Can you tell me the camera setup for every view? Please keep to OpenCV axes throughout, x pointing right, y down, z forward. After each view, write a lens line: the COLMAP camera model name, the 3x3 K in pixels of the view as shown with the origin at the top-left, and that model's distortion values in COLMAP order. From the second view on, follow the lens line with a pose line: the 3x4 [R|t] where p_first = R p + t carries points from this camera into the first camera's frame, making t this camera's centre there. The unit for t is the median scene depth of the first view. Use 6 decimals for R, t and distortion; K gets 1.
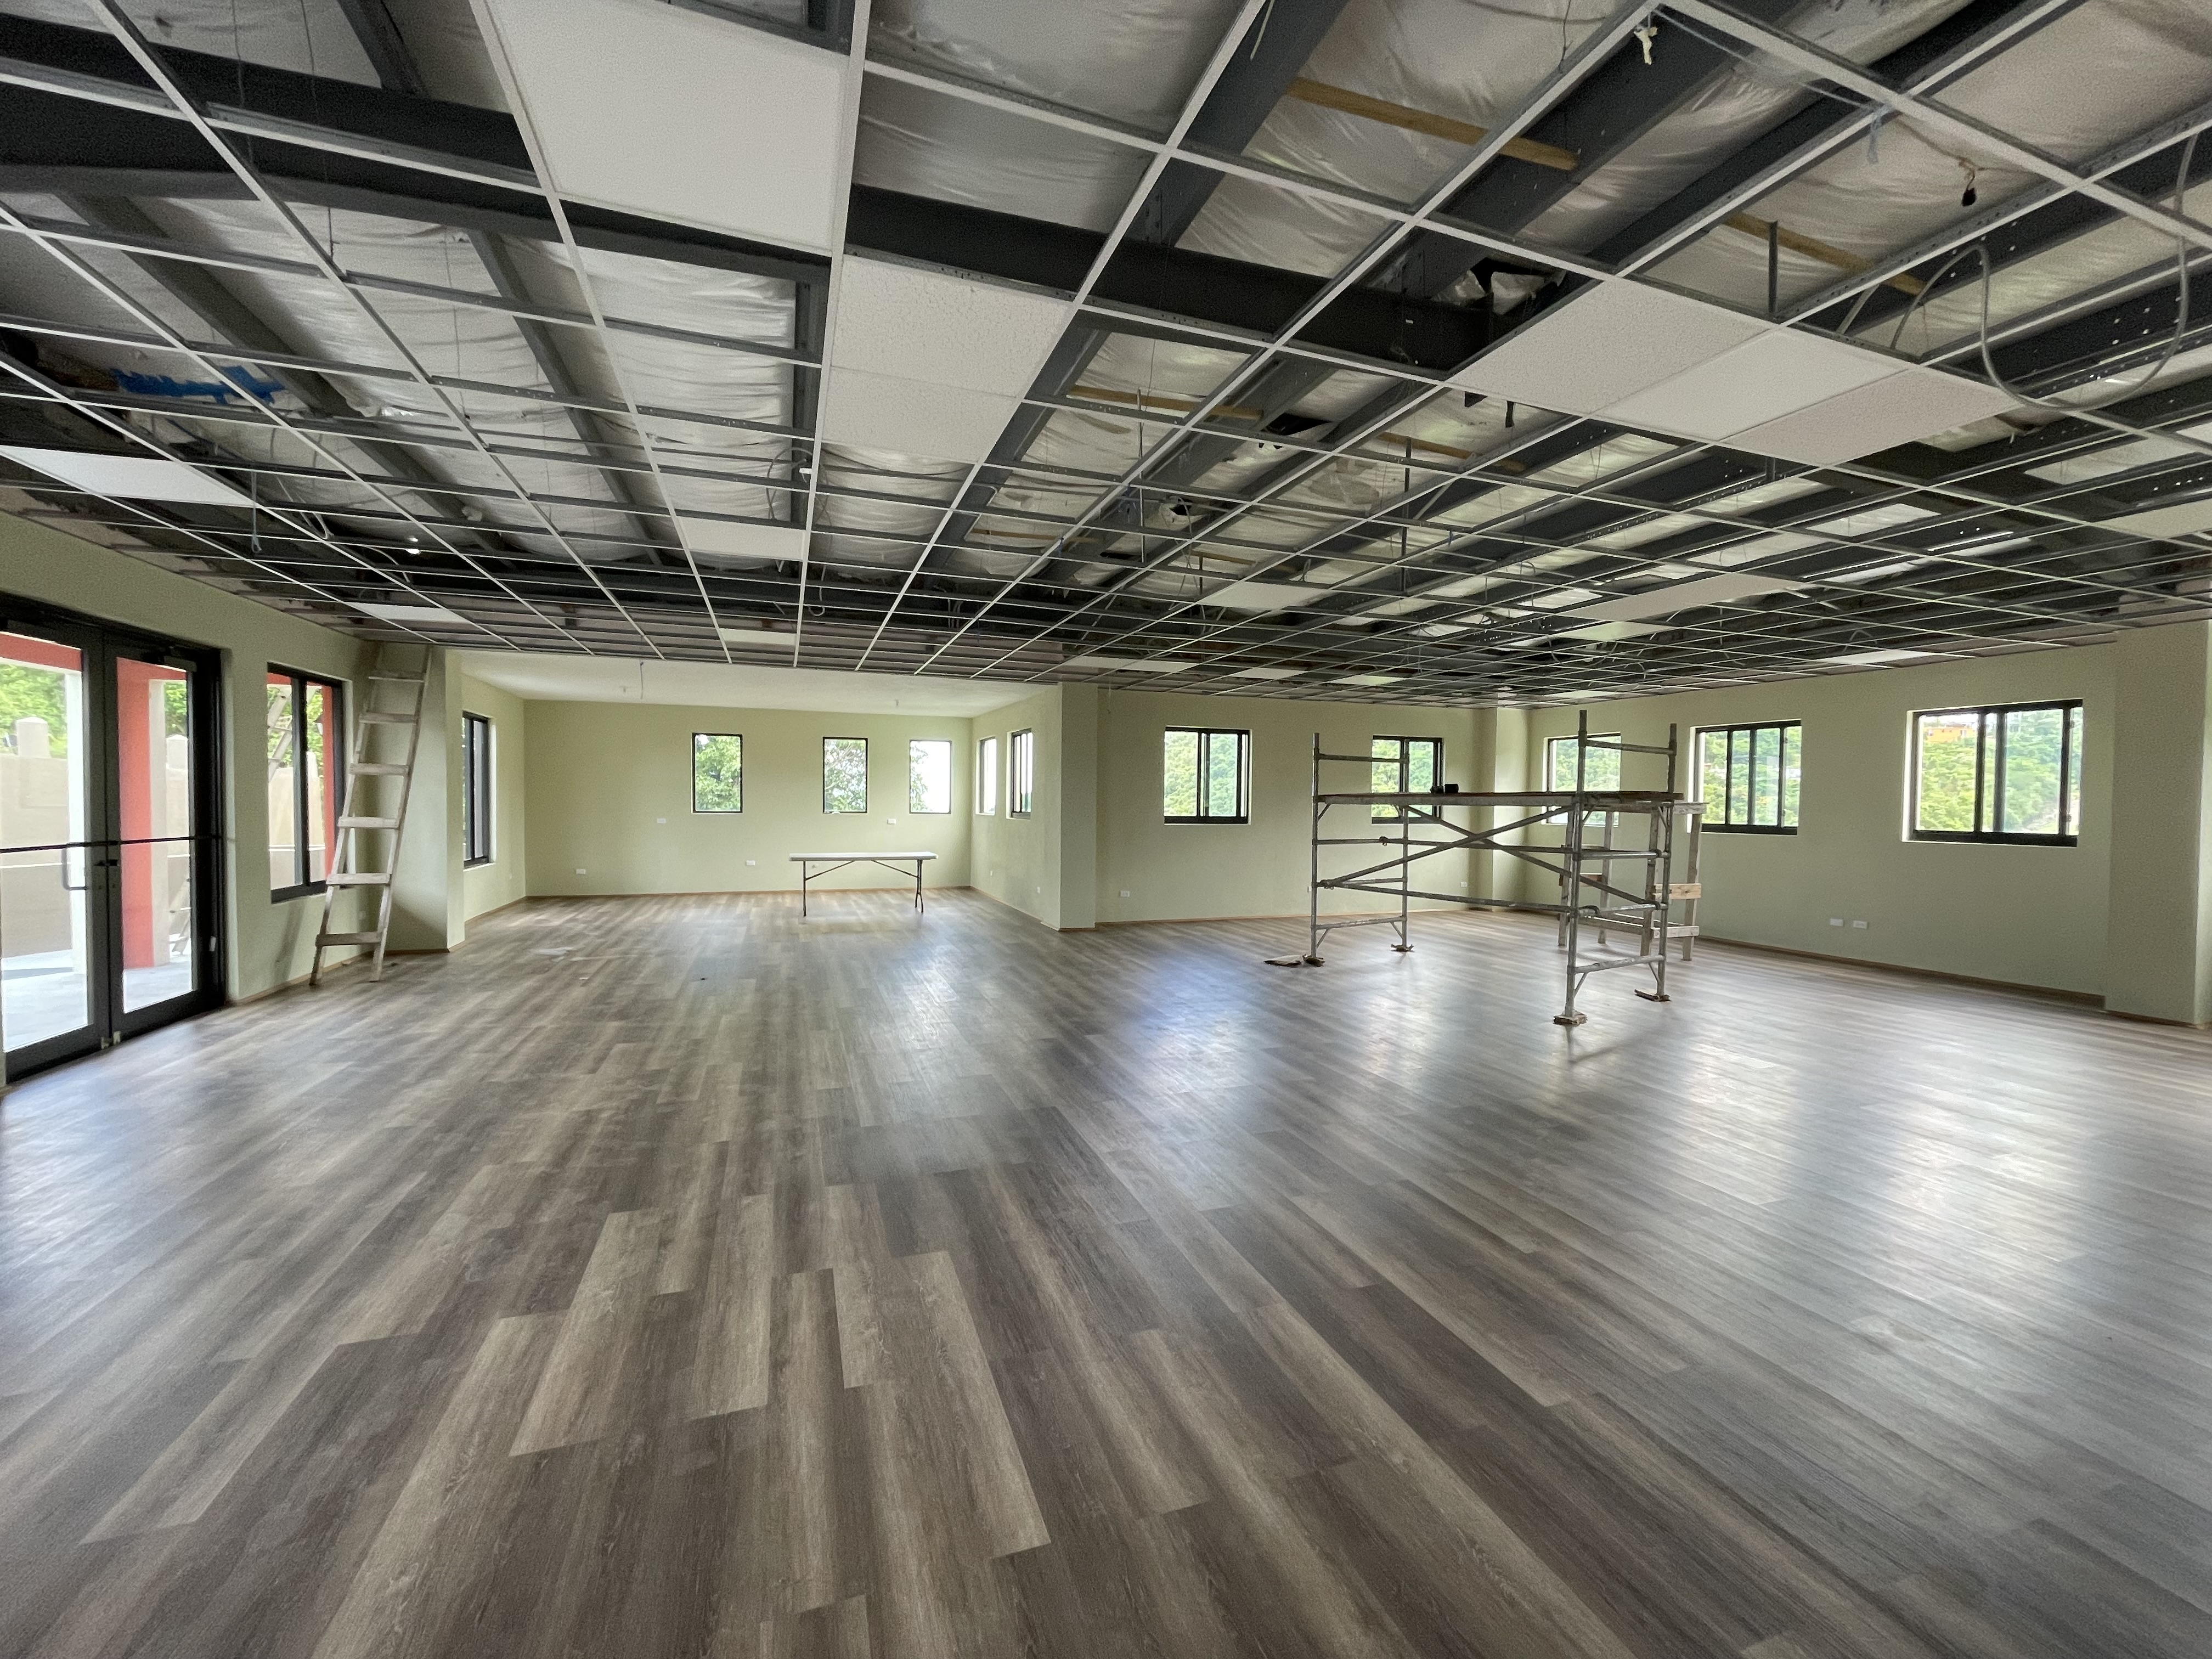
lens RADIAL K [[894.3, 0, 1104.8], [0, 894.3, 823.3], [0, 0, 1]] dist [0.001796, -0.001099]
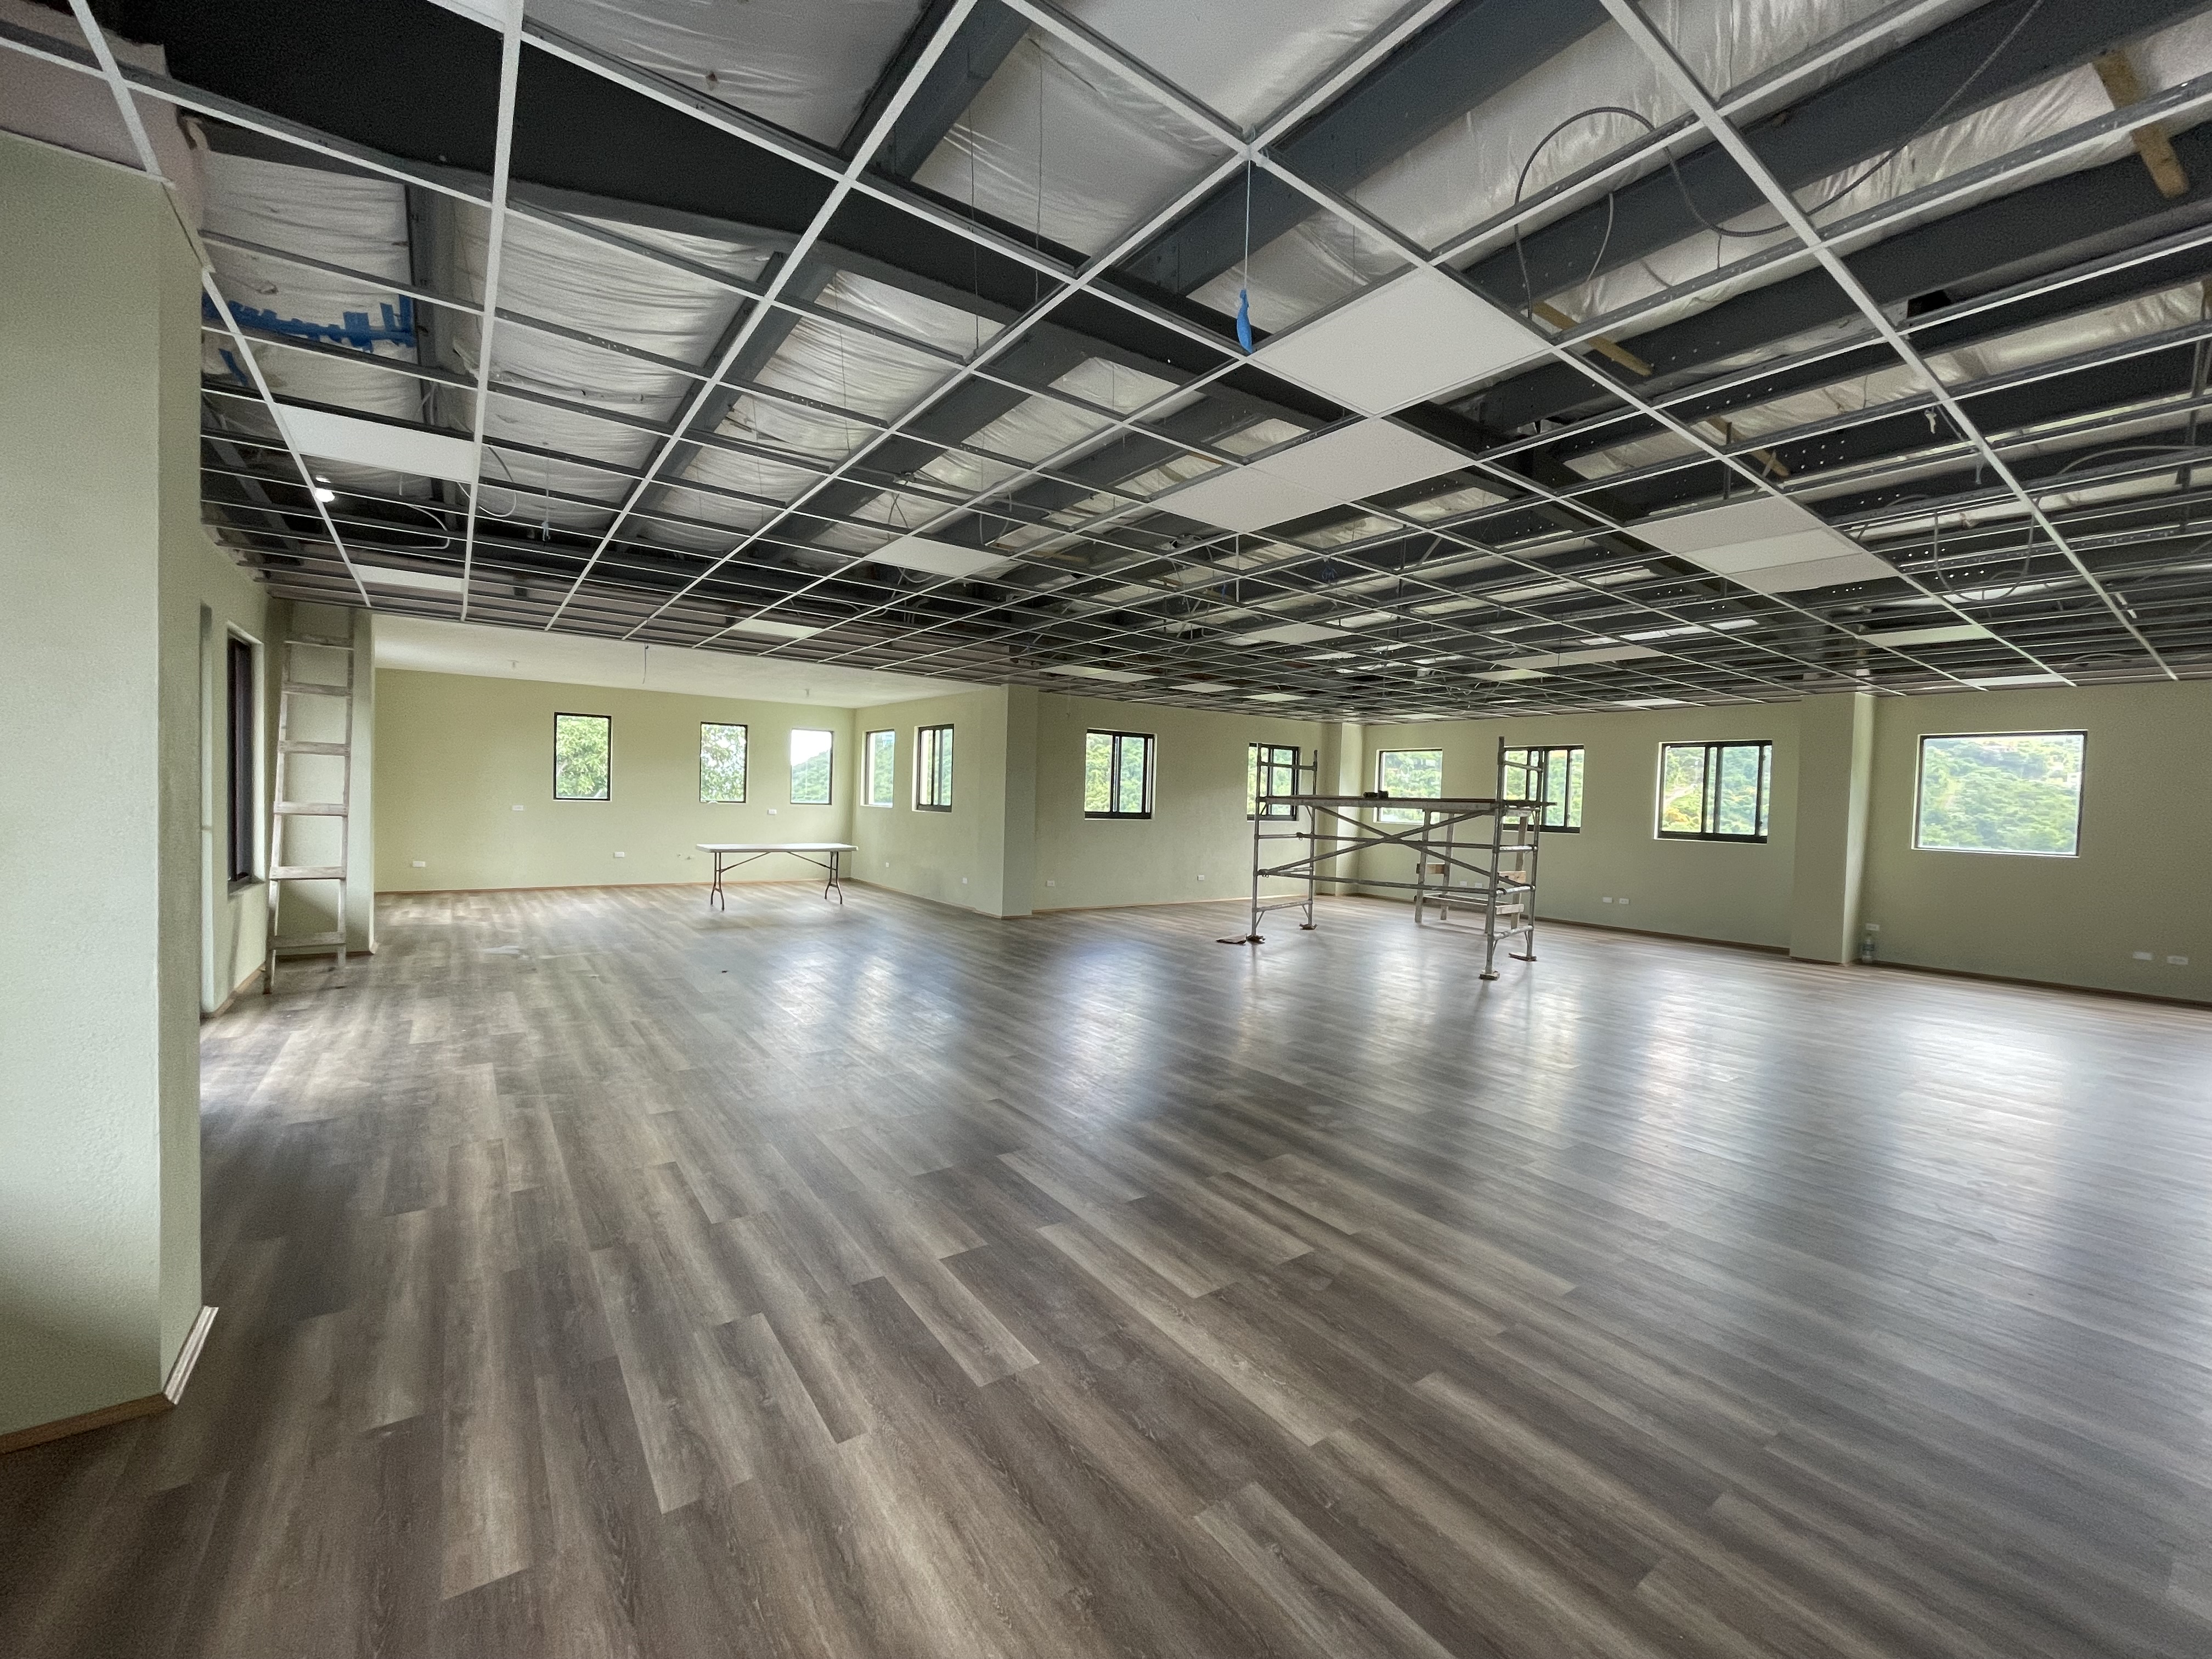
lens RADIAL K [[894.3, 0, 1108.5], [0, 894.3, 824.5], [0, 0, 1]] dist [0.001796, -0.001099]
pose [[0.958148, 0.009892, 0.286104, -0.362518], [-0.013006, 0.999875, 0.008987, -0.003675], [-0.285979, -0.012332, 0.958156, -0.073412]]
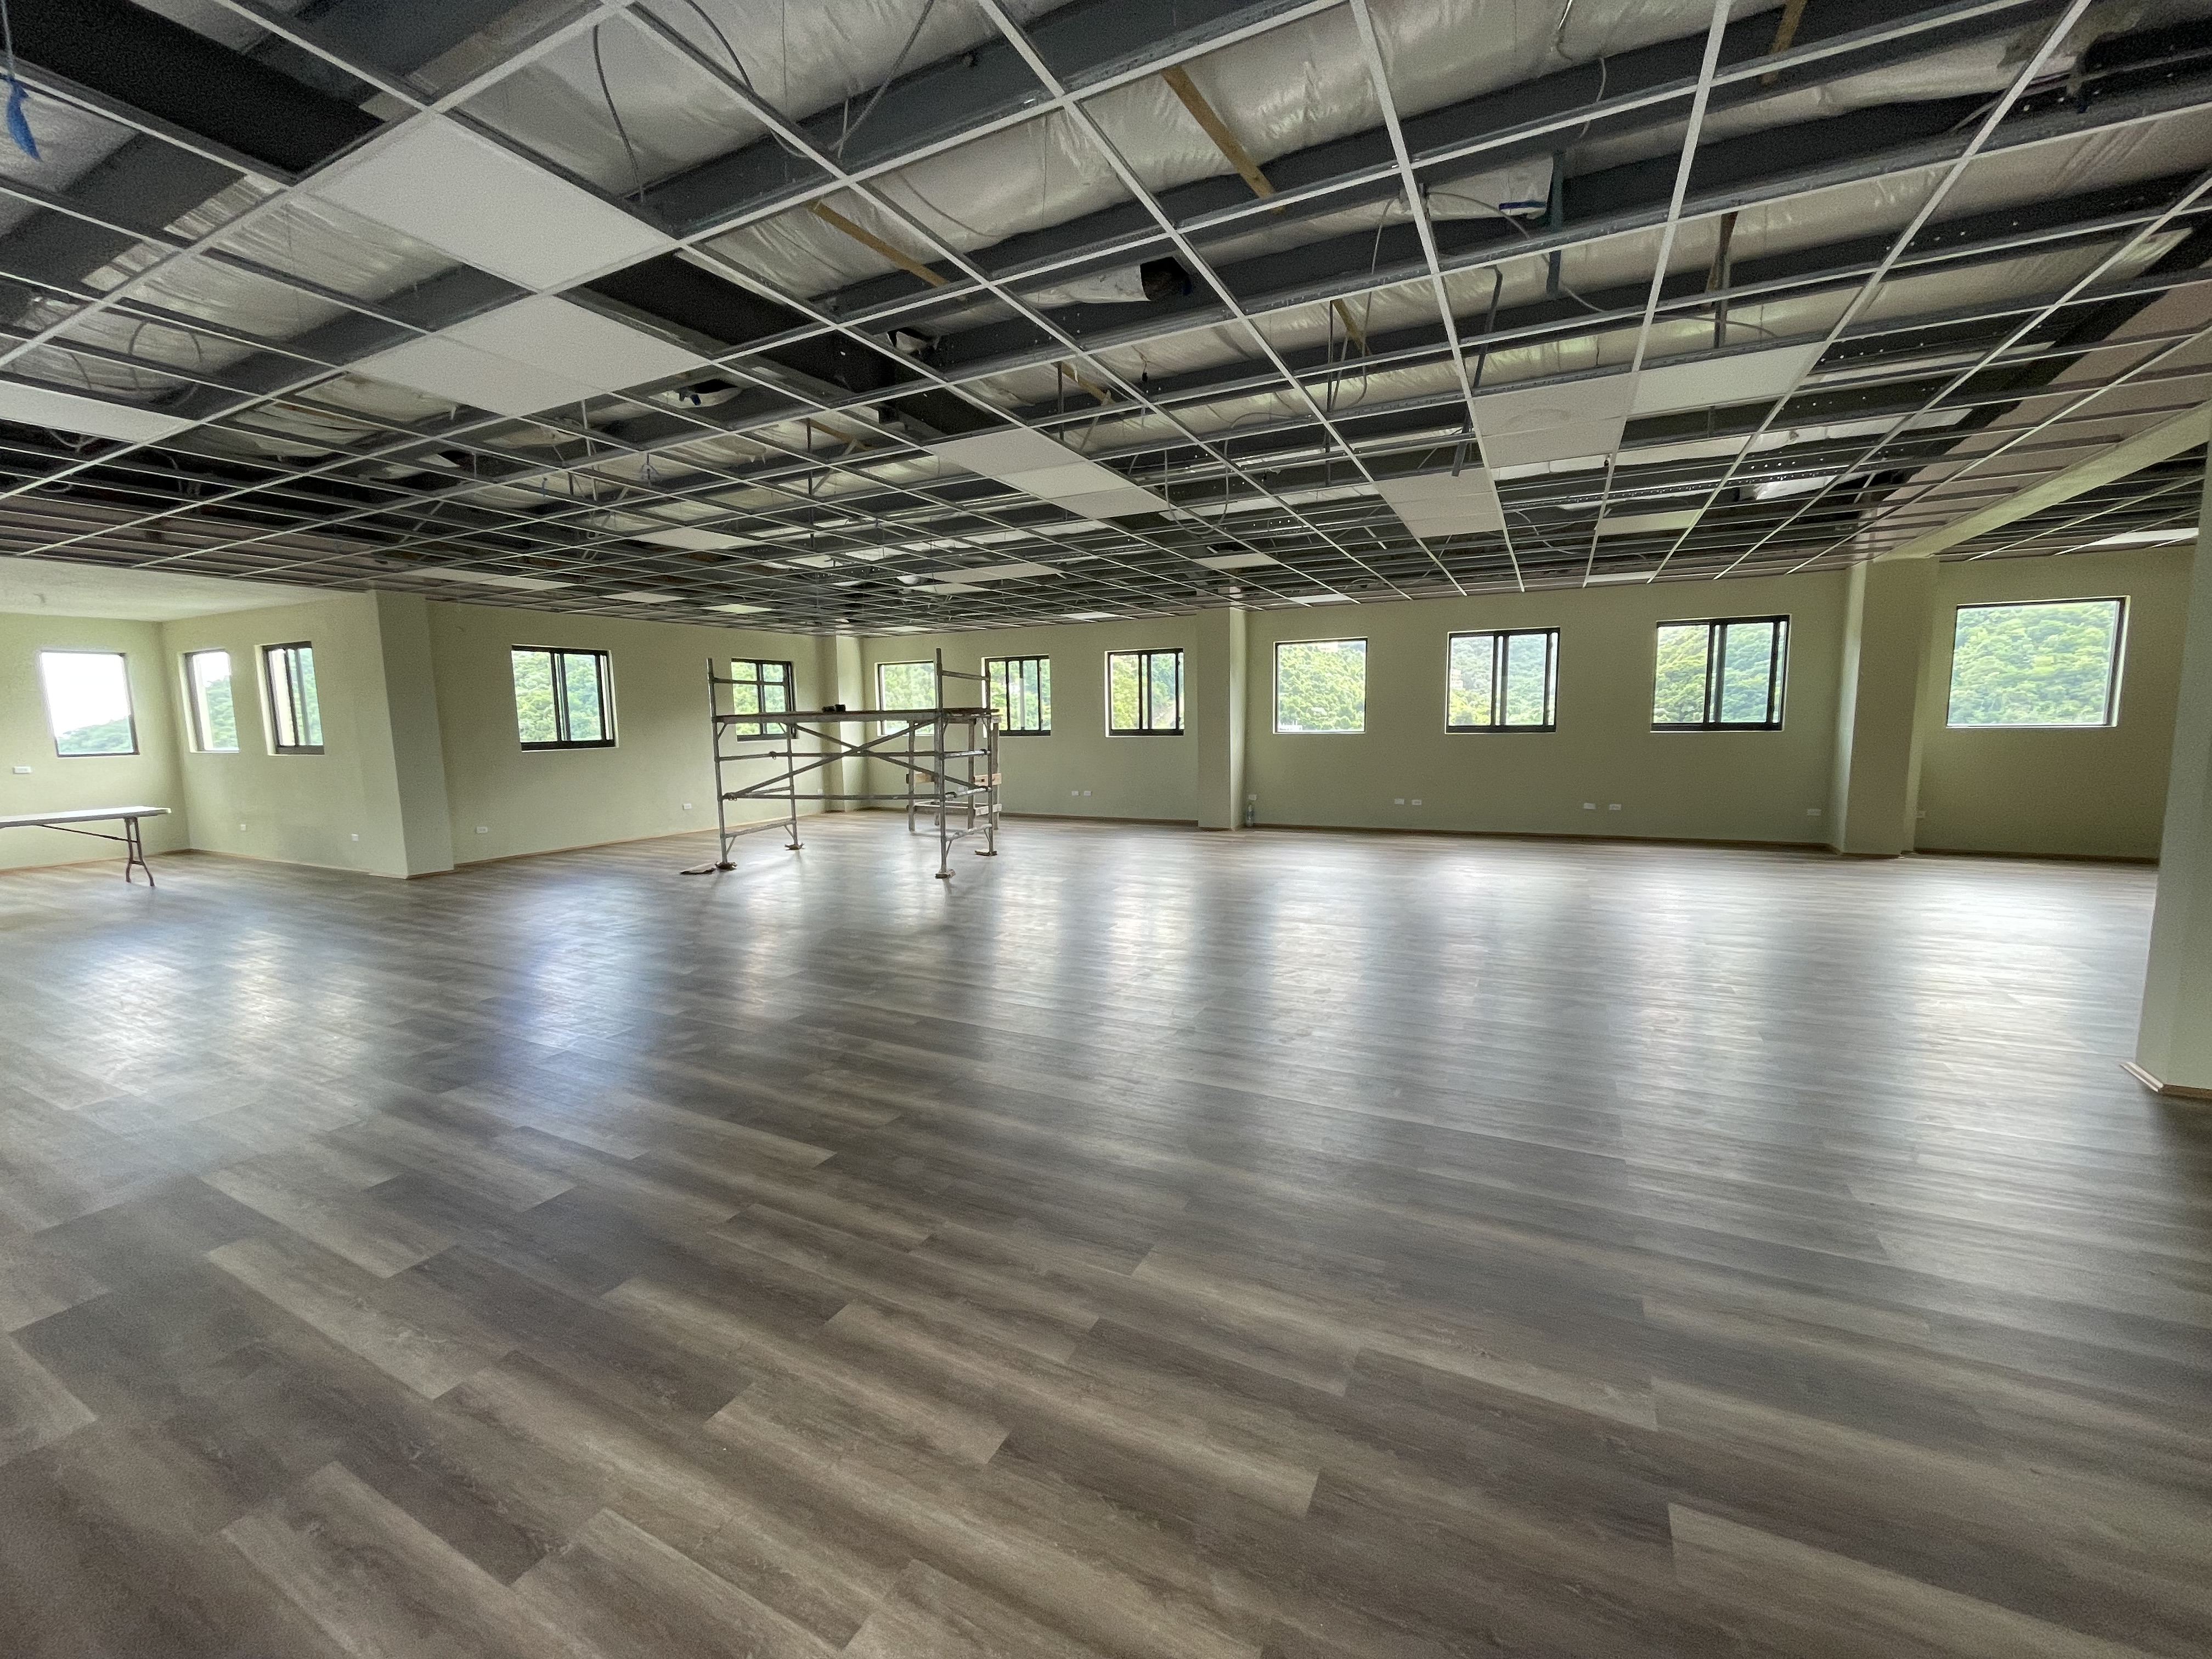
lens RADIAL K [[894.3, 0, 1102.0], [0, 894.3, 824.1], [0, 0, 1]] dist [0.001796, -0.001099]
pose [[0.729746, -0.106476, 0.675377, -0.218679], [0.042937, 0.992987, 0.110155, -0.000648], [-0.682369, -0.051387, 0.729199, -0.162796]]
